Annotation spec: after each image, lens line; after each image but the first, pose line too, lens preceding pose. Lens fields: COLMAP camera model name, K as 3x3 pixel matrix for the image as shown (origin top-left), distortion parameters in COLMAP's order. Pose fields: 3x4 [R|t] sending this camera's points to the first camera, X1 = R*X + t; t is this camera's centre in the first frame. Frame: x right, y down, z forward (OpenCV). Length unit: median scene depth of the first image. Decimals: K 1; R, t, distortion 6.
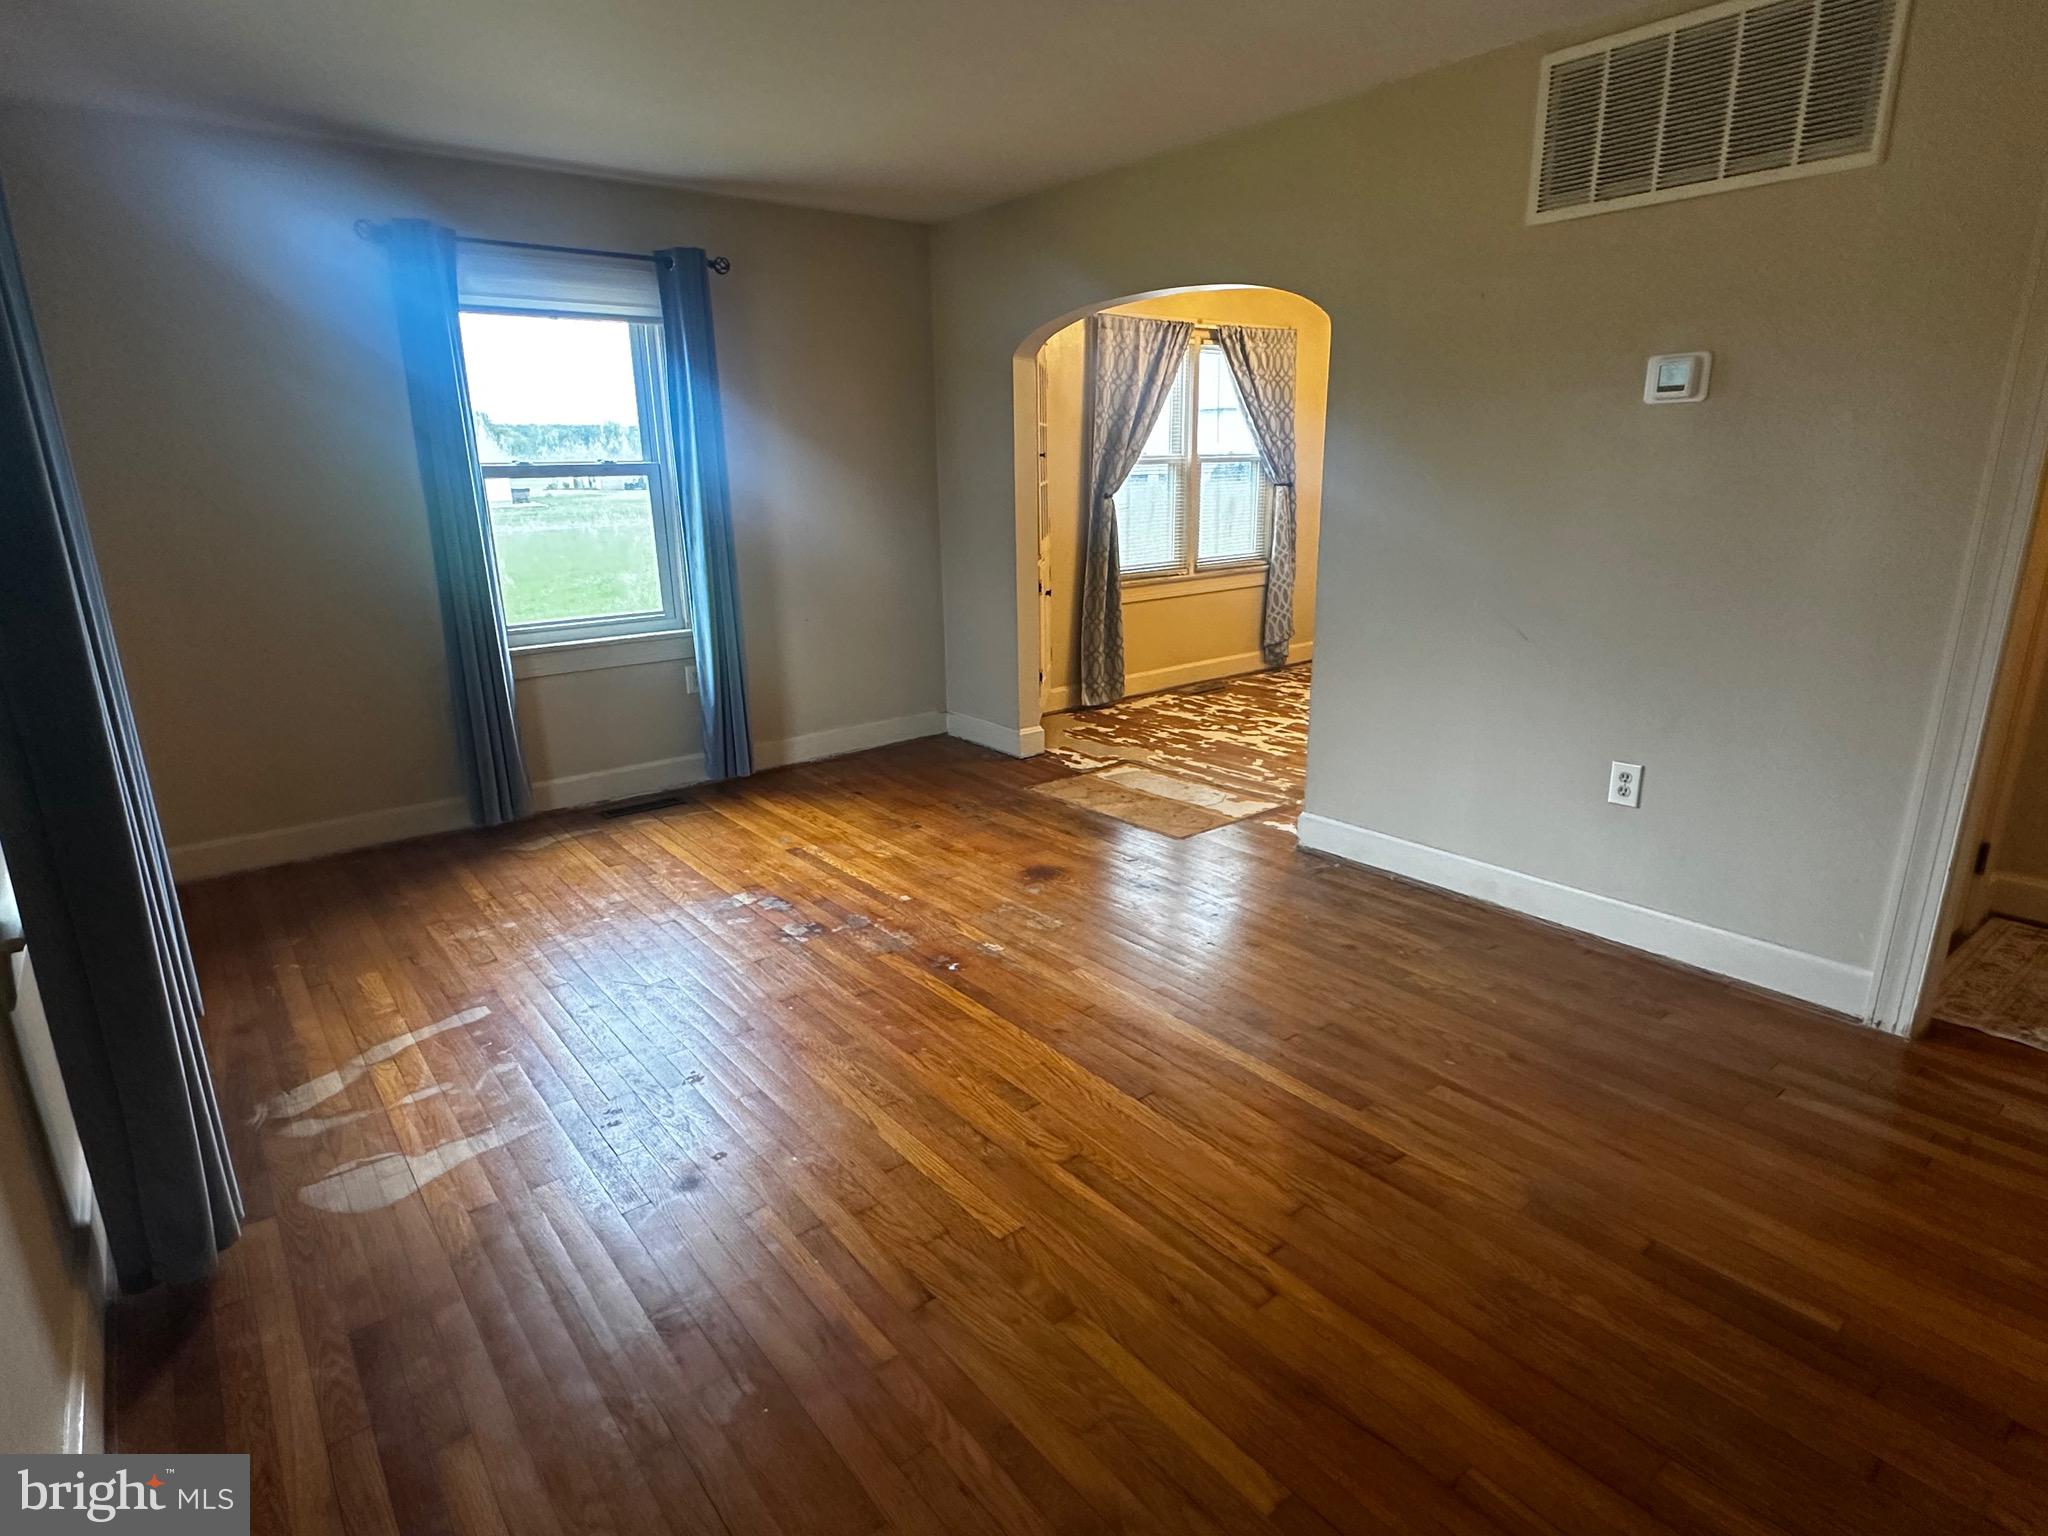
lens RADIAL K [[1096.1, 0, 1019.3], [0, 1096.1, 772.6], [0, 0, 1]] dist [-0.003077, -0.000855]
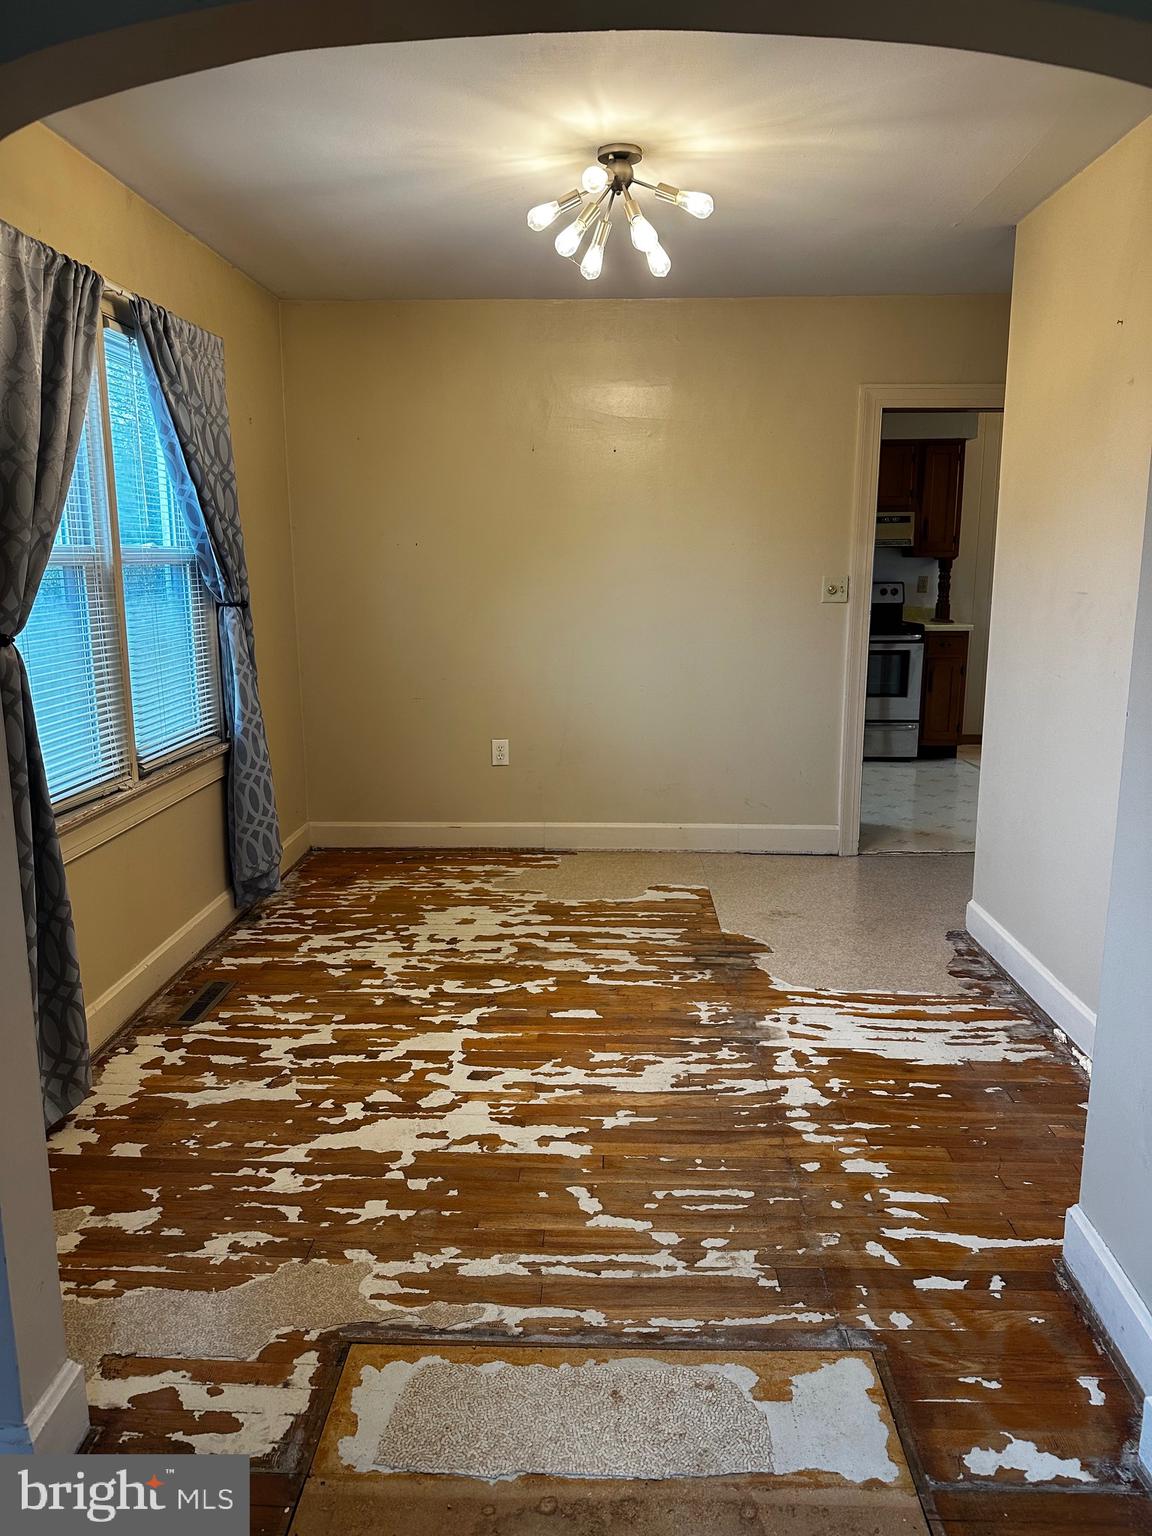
lens RADIAL K [[1063.2, 0, 576.0], [0, 1063.2, 768.0], [0, 0, 1]] dist [0.185374, -0.394980]
pose [[0.648960, -0.126825, 0.750177, -0.121615], [0.199497, 0.979874, -0.006922, -0.217515], [-0.734202, 0.154150, 0.661200, 0.793217]]
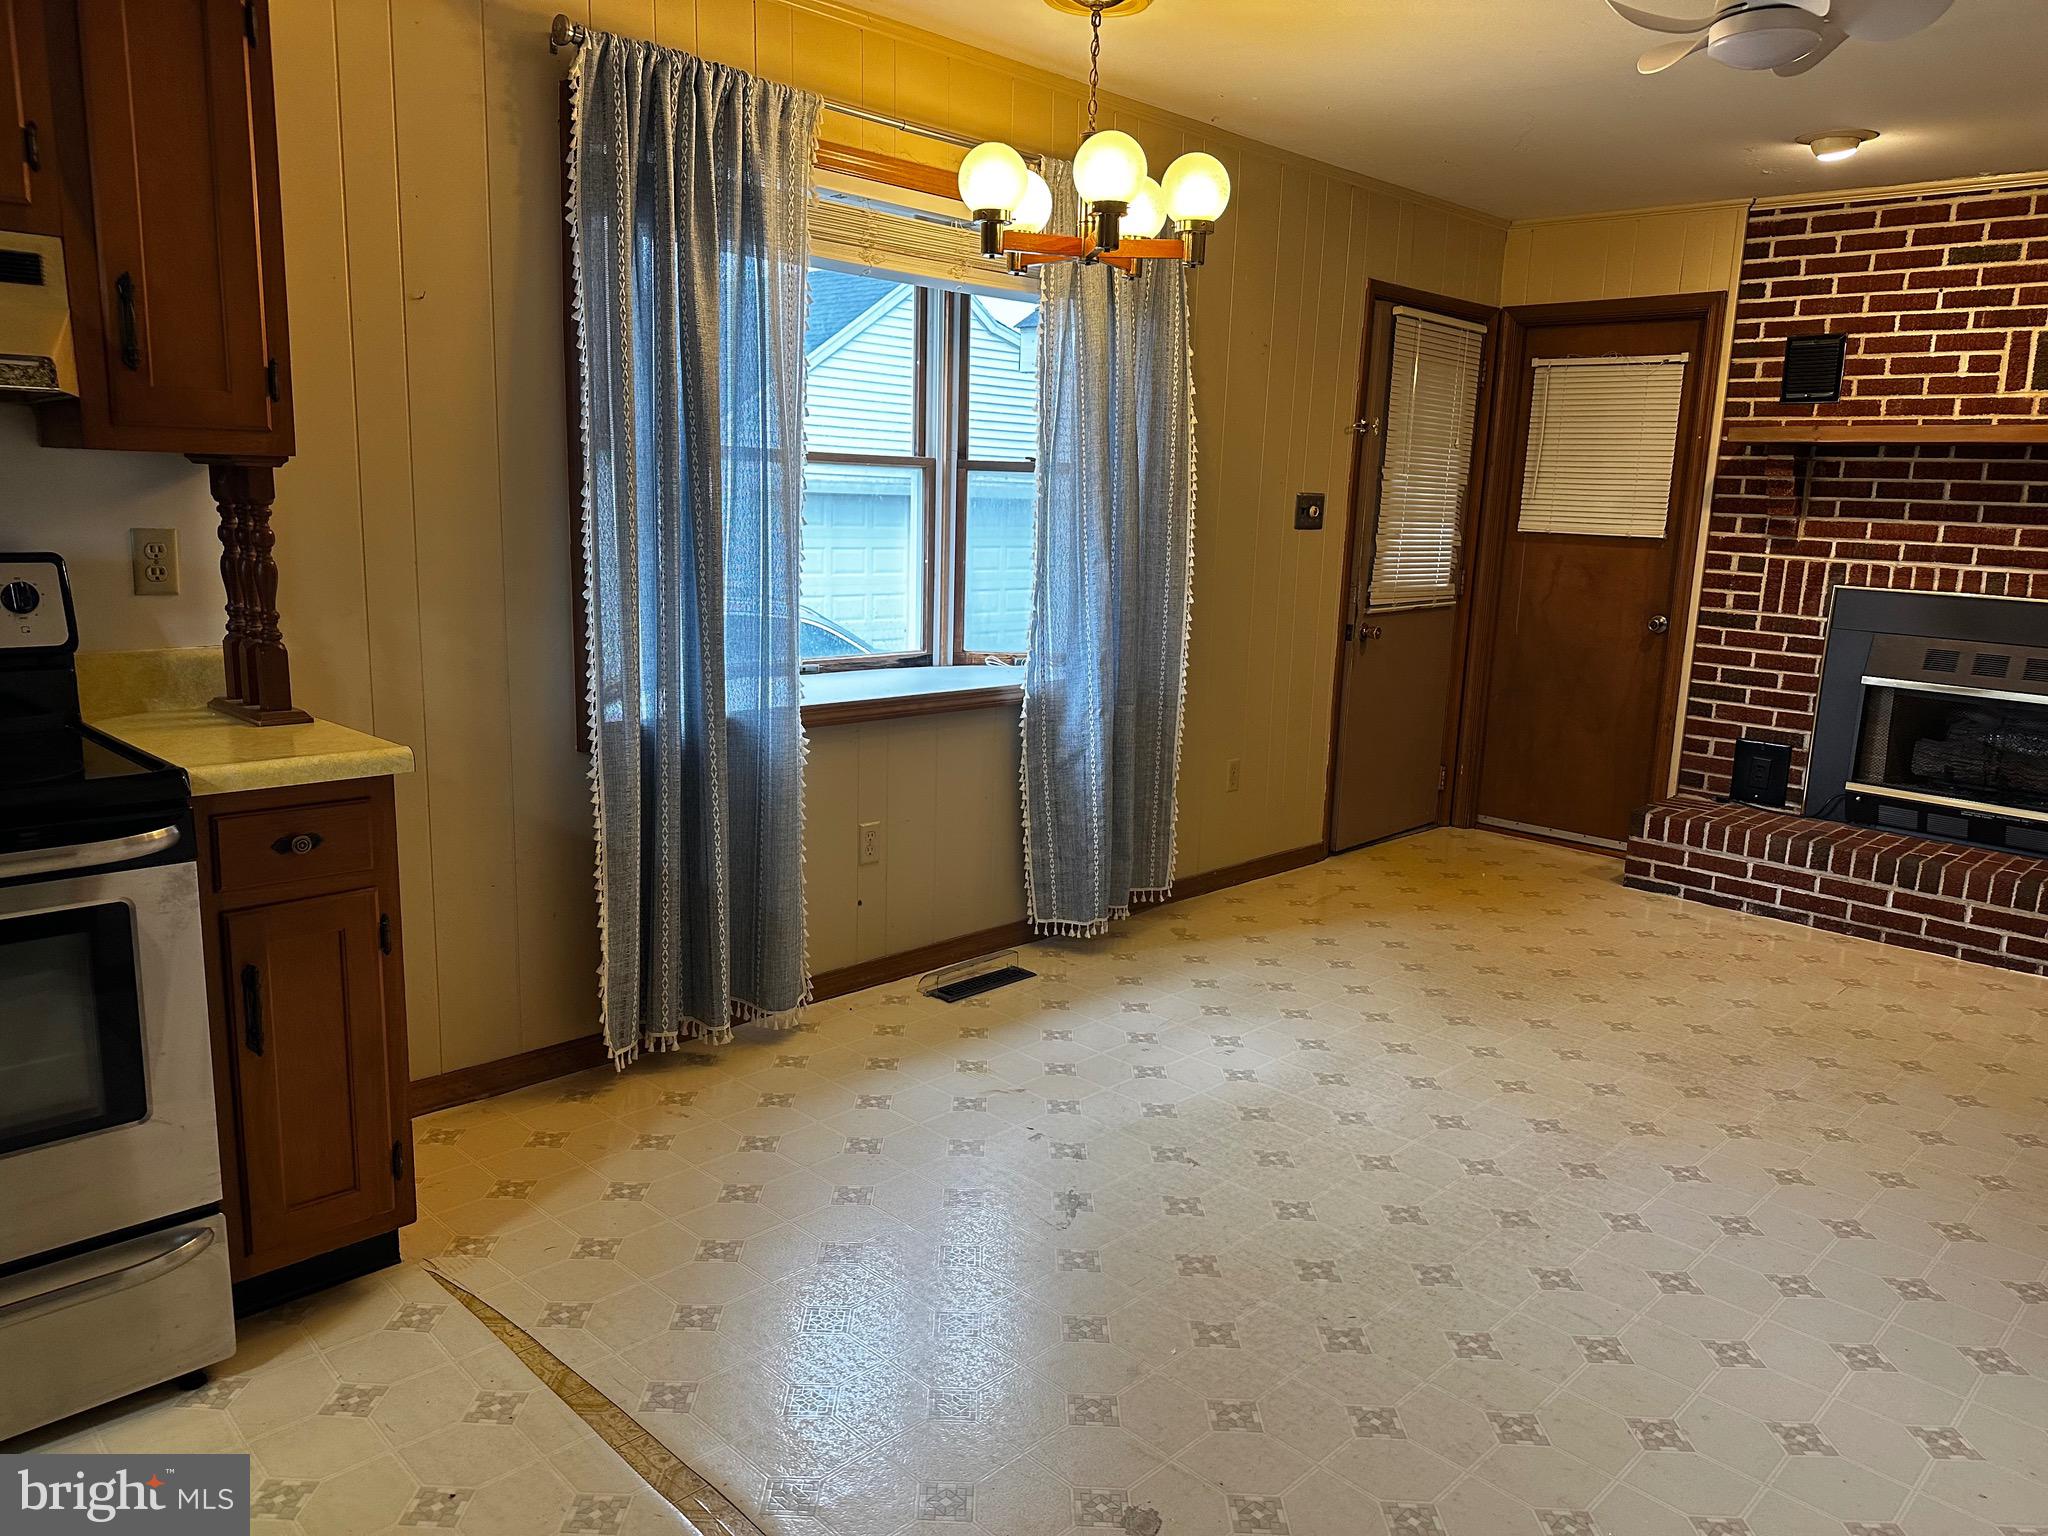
lens RADIAL K [[1444.2, 0, 1018.8], [0, 1444.2, 774.9], [0, 0, 1]] dist [0.031761, -0.037476]
pose [[-0.123283, -0.182276, 0.975488, 0.979817], [0.238978, 0.948605, 0.207455, -0.366862], [-0.963167, 0.258696, -0.073387, 1.229114]]
